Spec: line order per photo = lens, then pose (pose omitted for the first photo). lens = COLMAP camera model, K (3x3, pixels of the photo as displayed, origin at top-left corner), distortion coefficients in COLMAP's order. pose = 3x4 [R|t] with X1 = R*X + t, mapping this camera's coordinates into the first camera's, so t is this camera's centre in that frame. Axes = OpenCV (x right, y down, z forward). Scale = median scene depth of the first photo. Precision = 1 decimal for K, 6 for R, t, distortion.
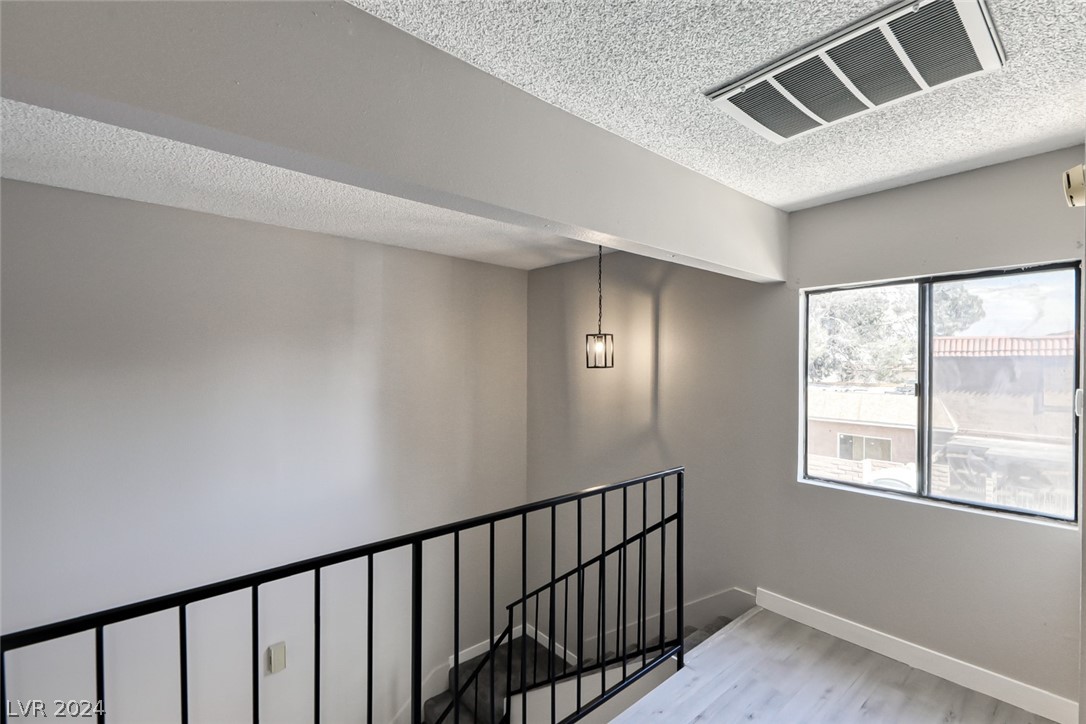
lens RADIAL K [[472.7, 0, 512.8], [0, 472.7, 364.9], [0, 0, 1]] dist [0.002582, 0.000155]
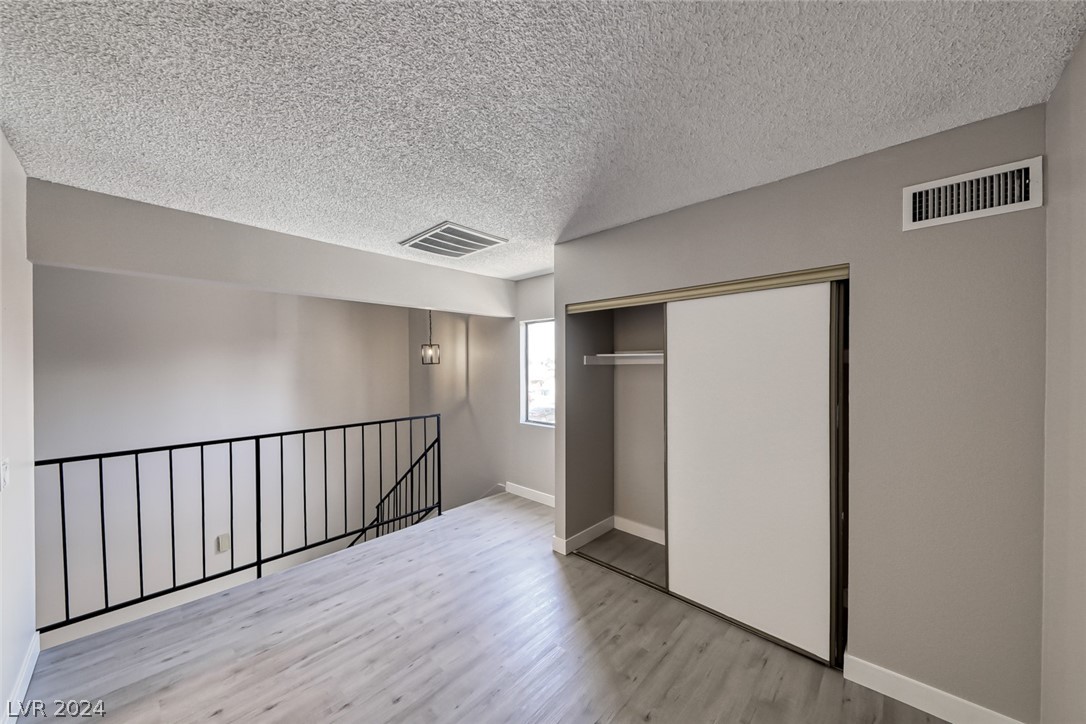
lens RADIAL K [[387.3, 0, 540.7], [0, 387.3, 367.7], [0, 0, 1]] dist [0.001133, -0.000093]
pose [[0.990045, -0.009787, 0.140414, 0.463997], [0.008681, 0.999926, 0.008487, 0.012254], [-0.140486, -0.007183, 0.990057, -0.545788]]
